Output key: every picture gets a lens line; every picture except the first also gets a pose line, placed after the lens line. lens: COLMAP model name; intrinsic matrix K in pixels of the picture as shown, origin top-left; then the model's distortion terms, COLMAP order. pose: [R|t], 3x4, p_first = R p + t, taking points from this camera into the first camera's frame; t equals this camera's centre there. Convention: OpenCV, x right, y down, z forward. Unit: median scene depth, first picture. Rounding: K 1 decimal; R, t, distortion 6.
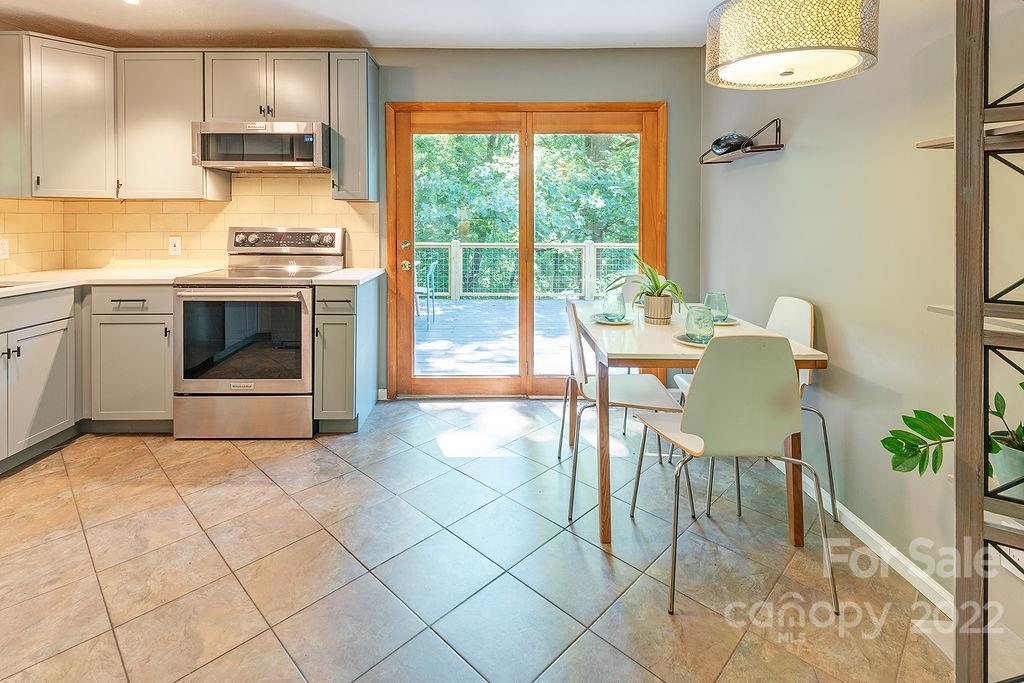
lens RADIAL K [[497.6, 0, 492.9], [0, 497.6, 233.1], [0, 0, 1]] dist [0.006764, -0.001178]
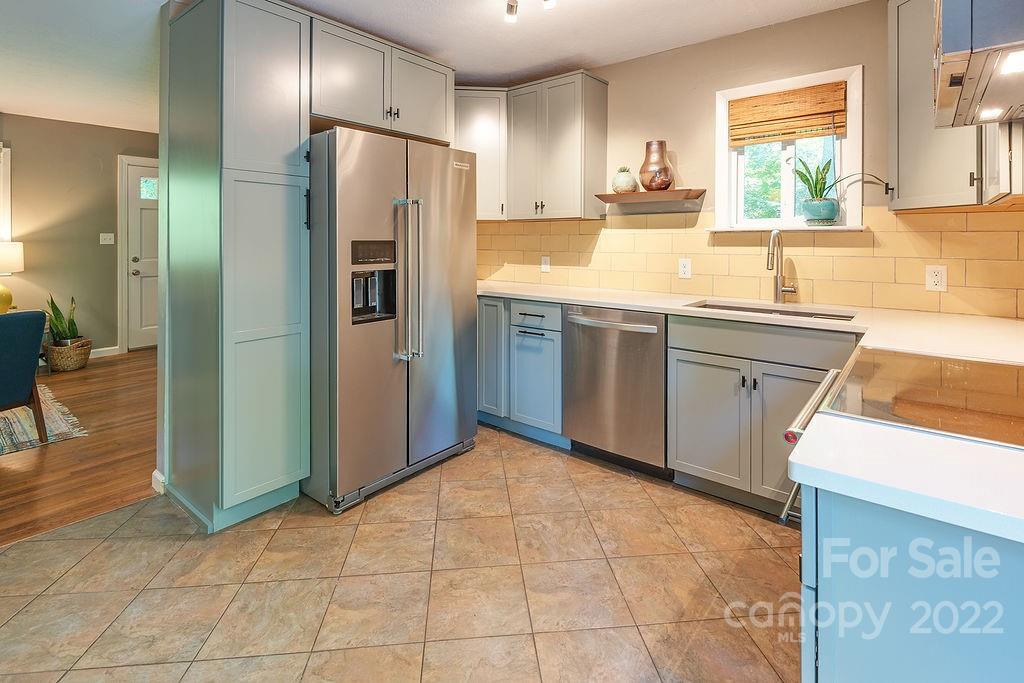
lens RADIAL K [[490.7, 0, 502.1], [0, 490.7, 242.1], [0, 0, 1]] dist [0.010338, -0.000048]
pose [[-0.639840, 0.001833, -0.768506, 0.034435], [-0.019493, 0.999637, 0.018613, -0.025272], [0.768261, 0.026889, -0.639572, 0.949872]]
